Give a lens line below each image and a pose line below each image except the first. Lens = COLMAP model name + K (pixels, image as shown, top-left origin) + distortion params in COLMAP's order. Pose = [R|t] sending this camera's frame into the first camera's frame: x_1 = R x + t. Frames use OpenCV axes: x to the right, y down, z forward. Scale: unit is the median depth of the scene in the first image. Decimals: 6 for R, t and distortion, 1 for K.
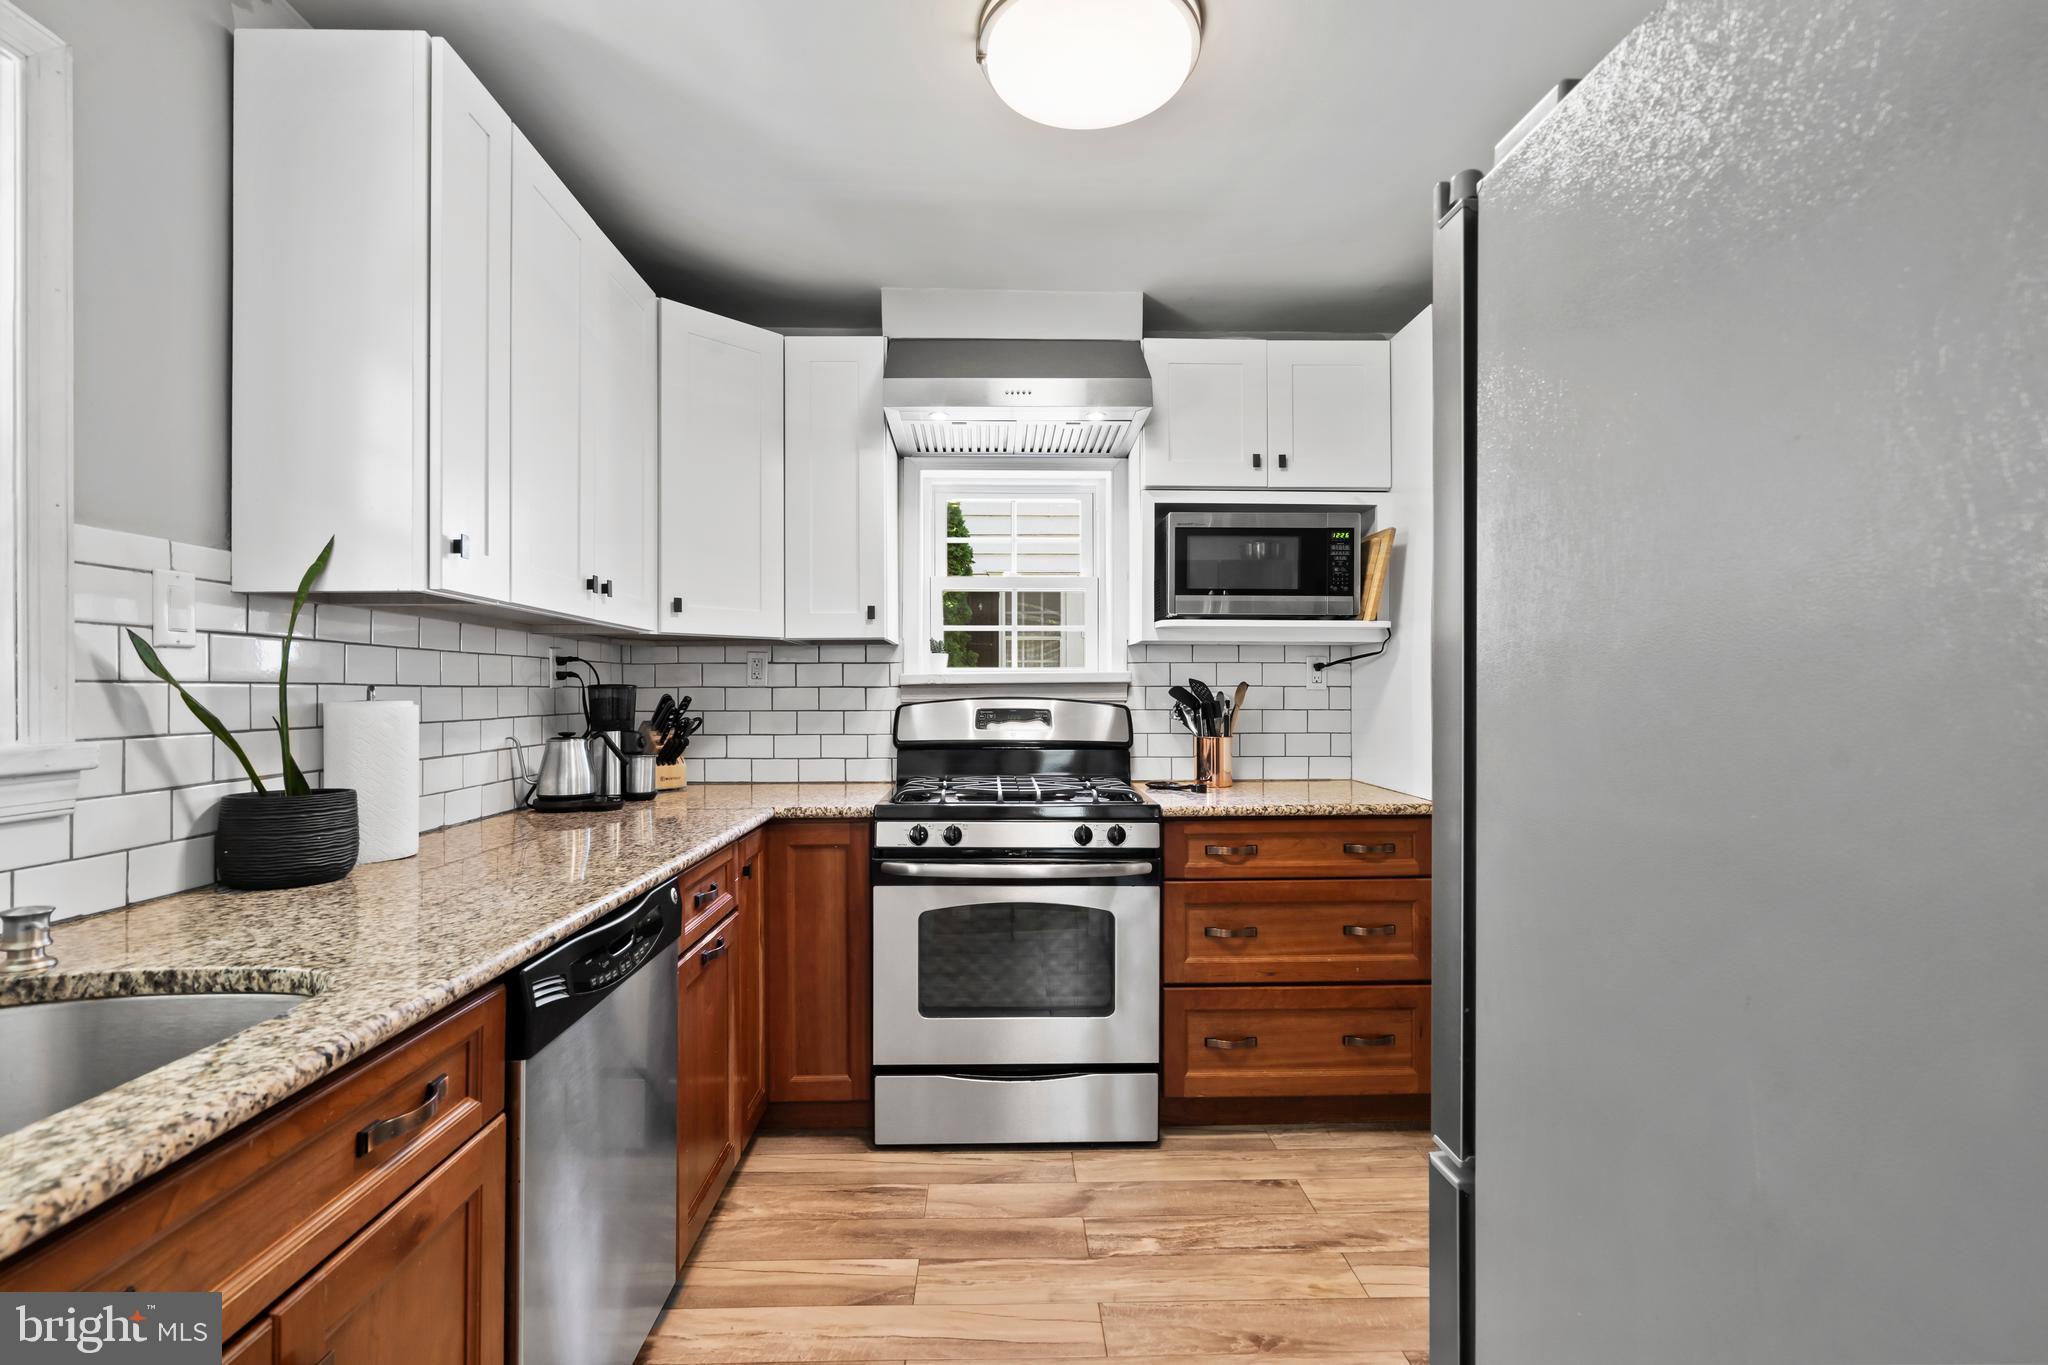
lens RADIAL K [[941.4, 0, 1016.8], [0, 941.4, 685.4], [0, 0, 1]] dist [-0.001117, 0.000578]
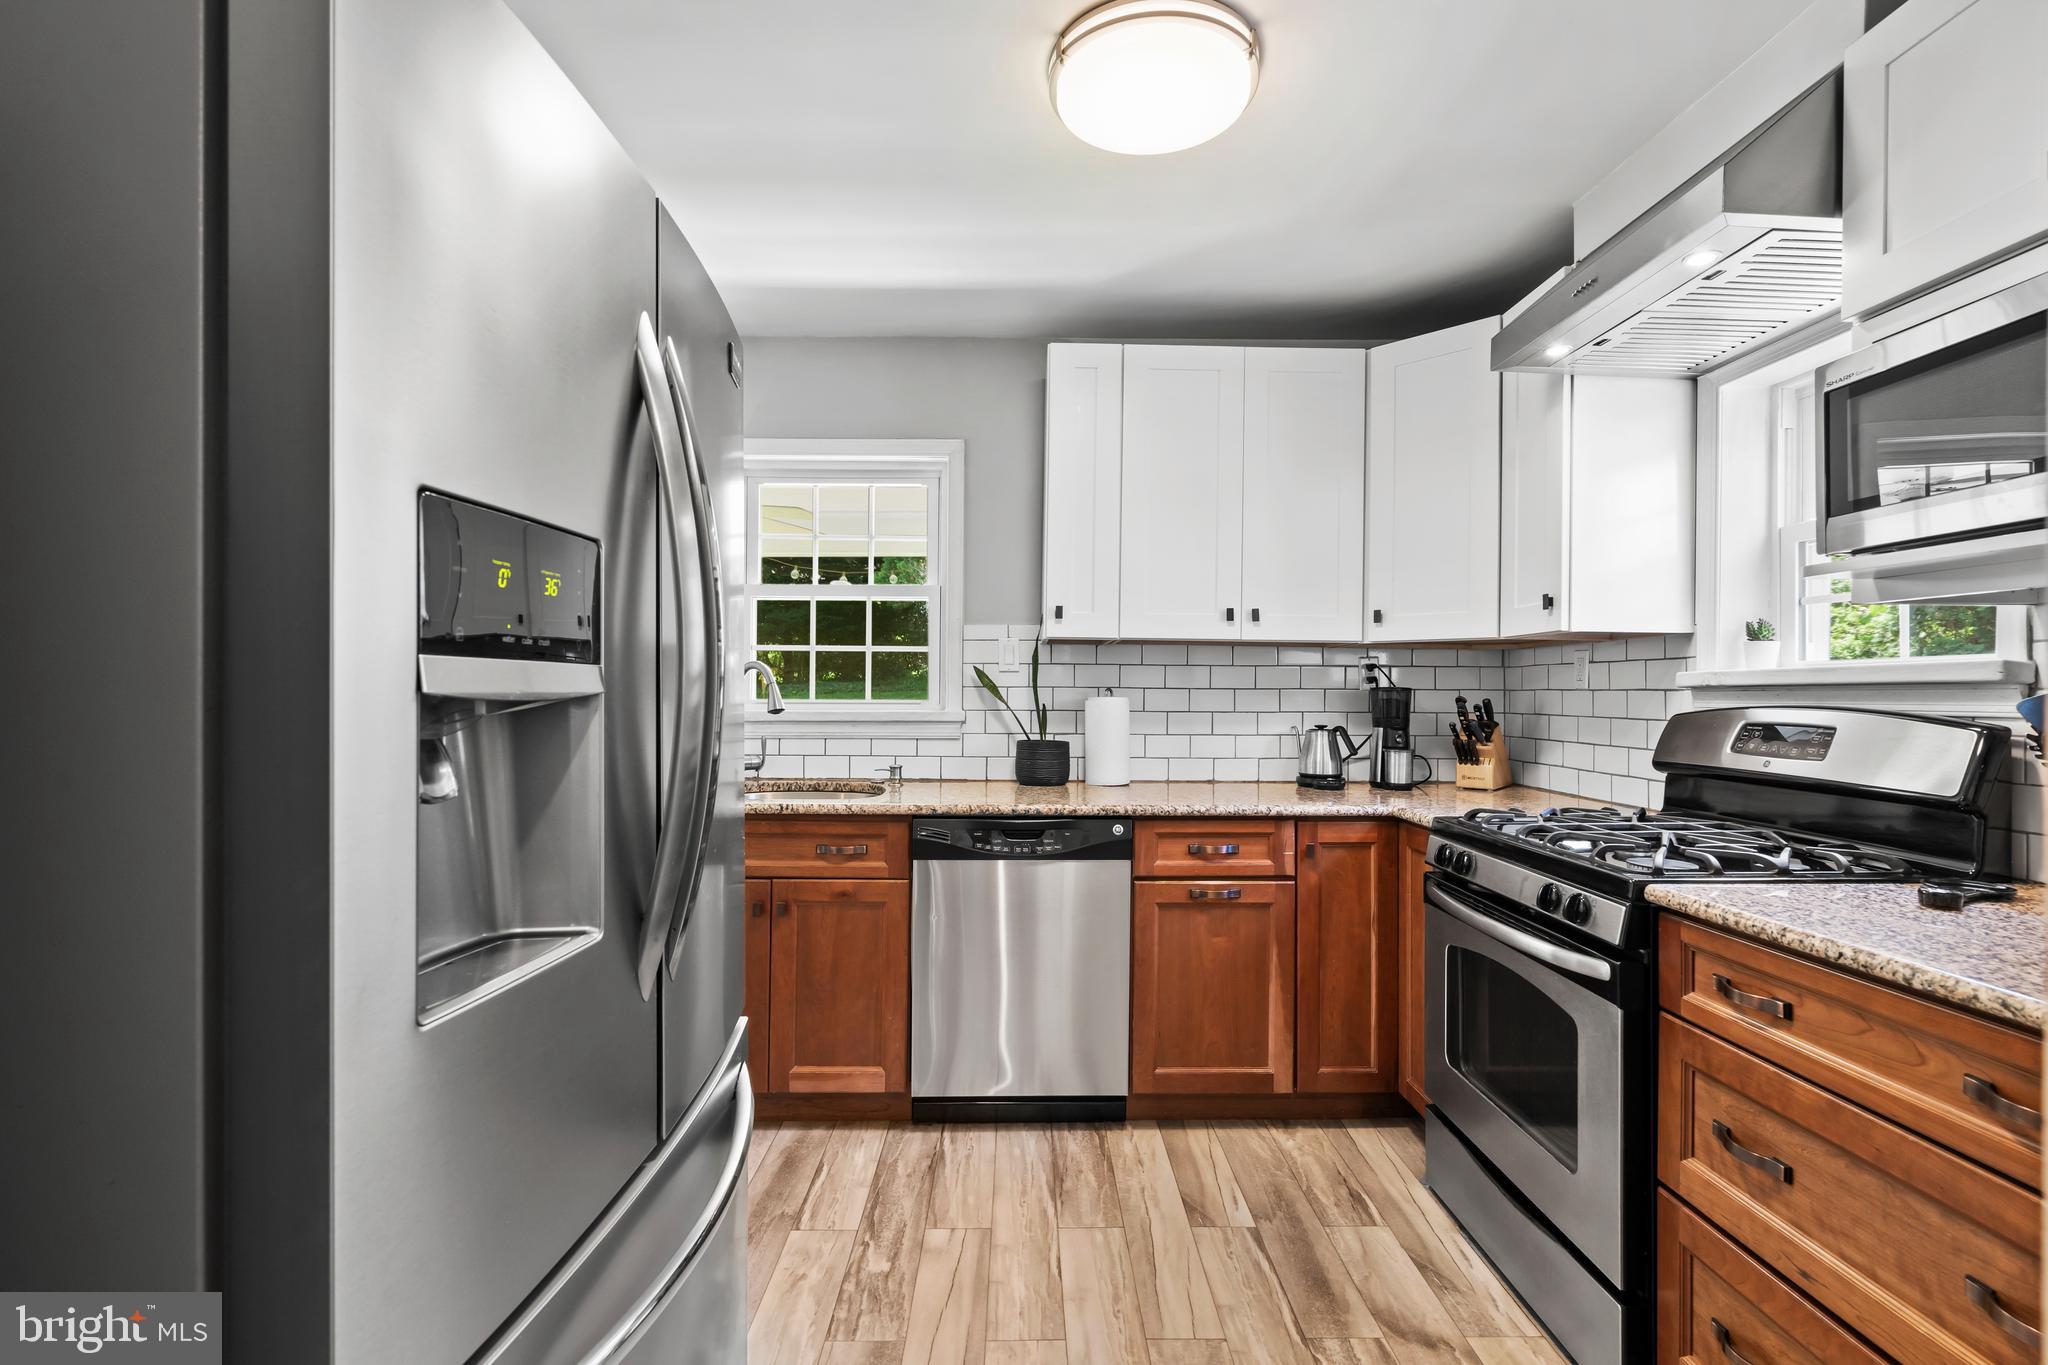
lens RADIAL K [[941.4, 0, 1016.8], [0, 941.4, 685.4], [0, 0, 1]] dist [-0.001117, 0.000578]
pose [[-0.026145, -0.004844, -0.999646, 0.777099], [0.000917, 0.999988, -0.004869, 0.001896], [0.999658, -0.001044, -0.026140, 0.607420]]
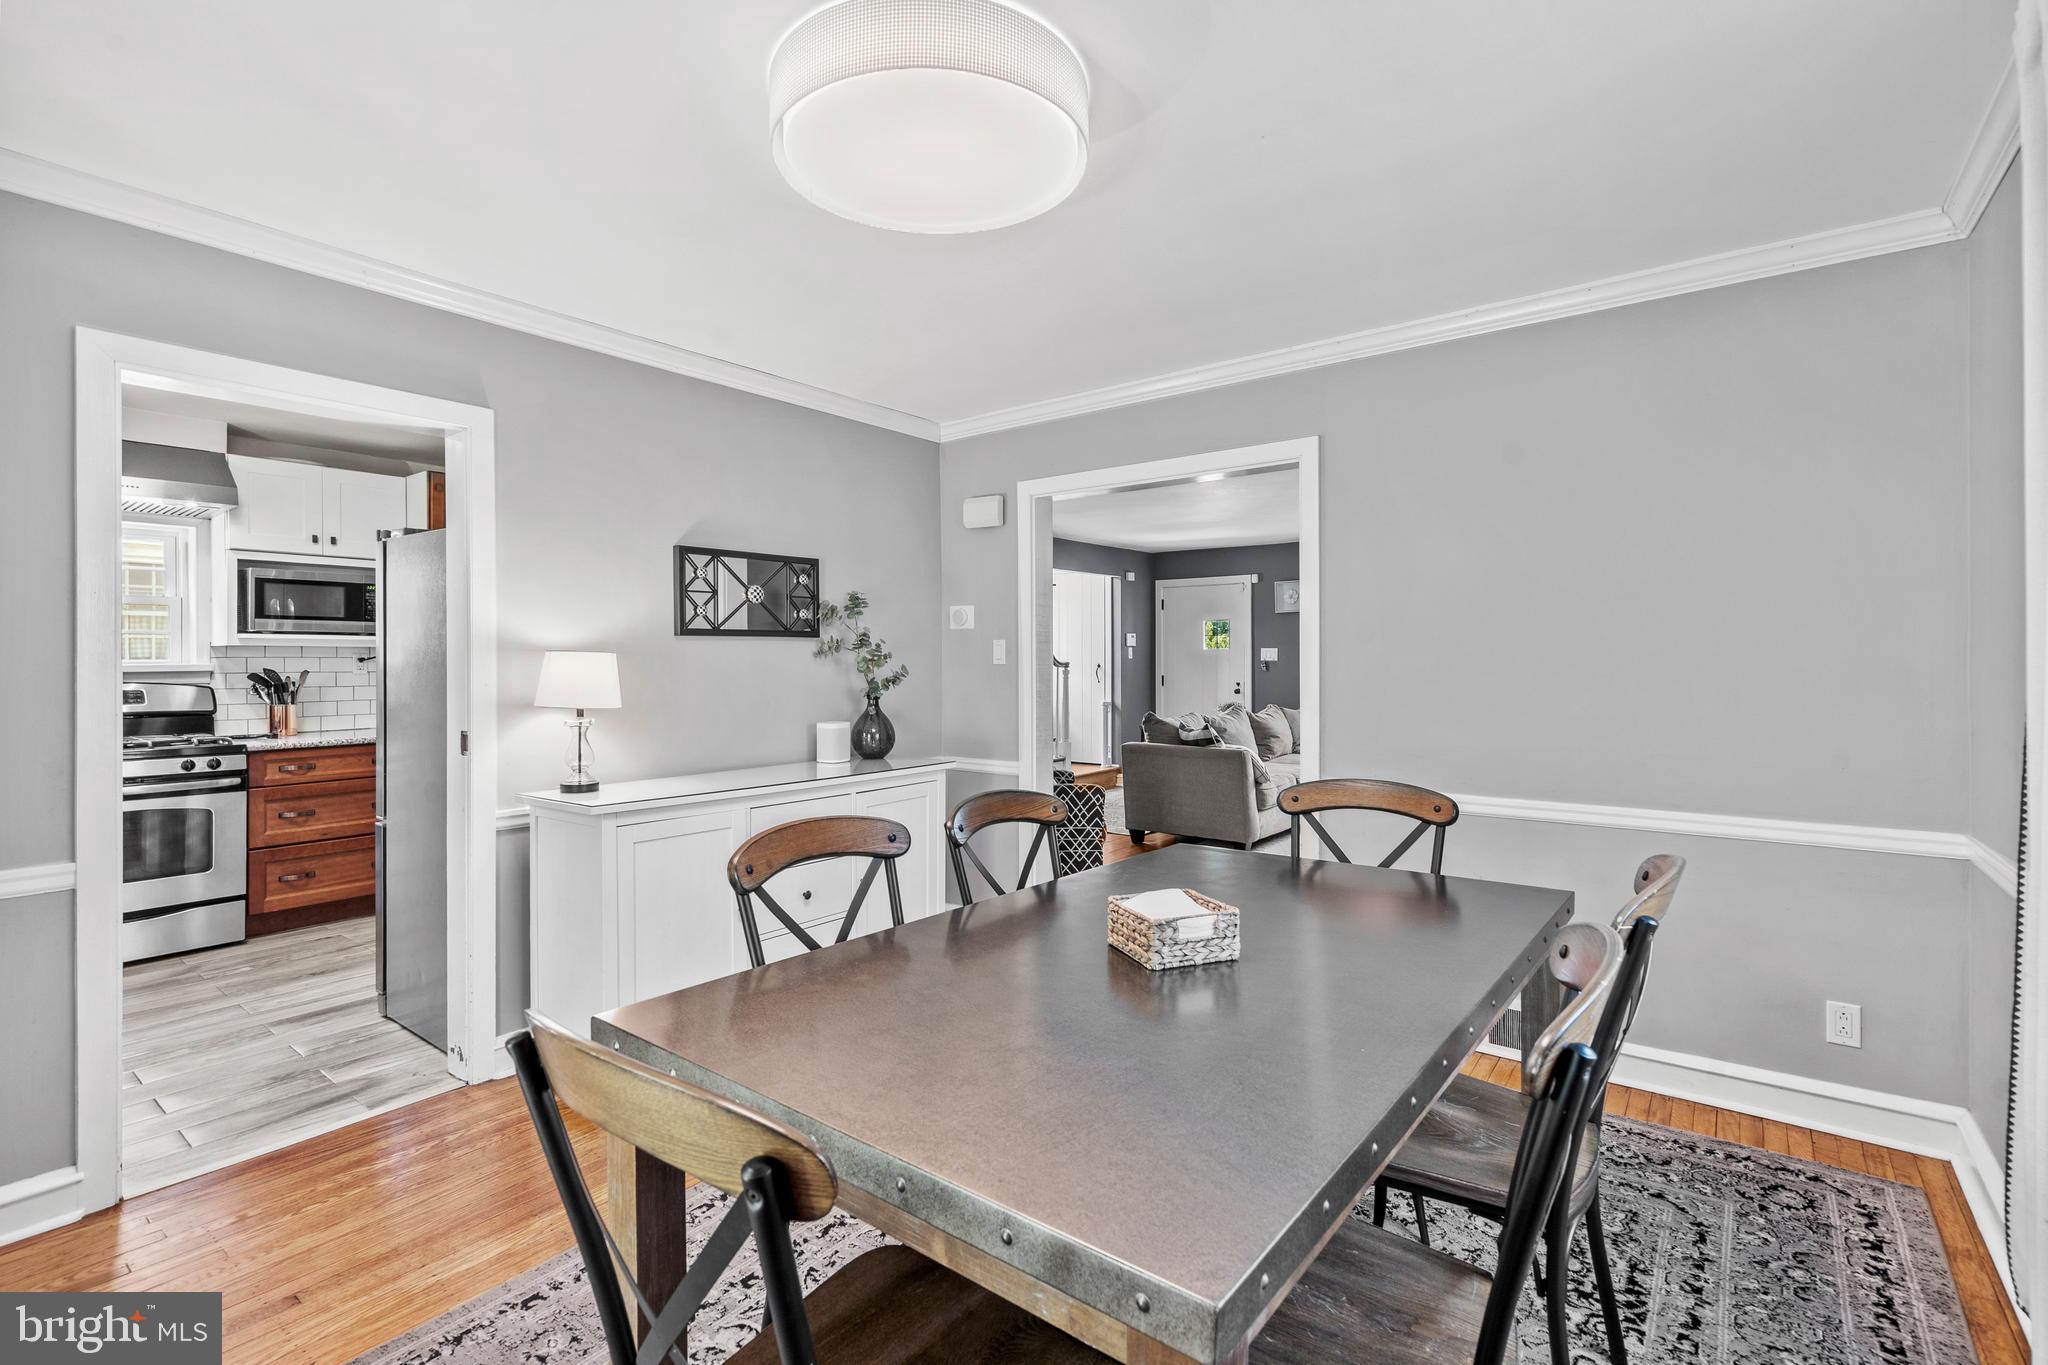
lens RADIAL K [[939.6, 0, 1022.7], [0, 939.6, 660.2], [0, 0, 1]] dist [0.000048, 0.000122]
pose [[0.631971, -0.003246, 0.774986, -0.279976], [-0.003001, 0.999973, 0.006635, -0.042376], [-0.774987, -0.006519, 0.631944, -1.177517]]
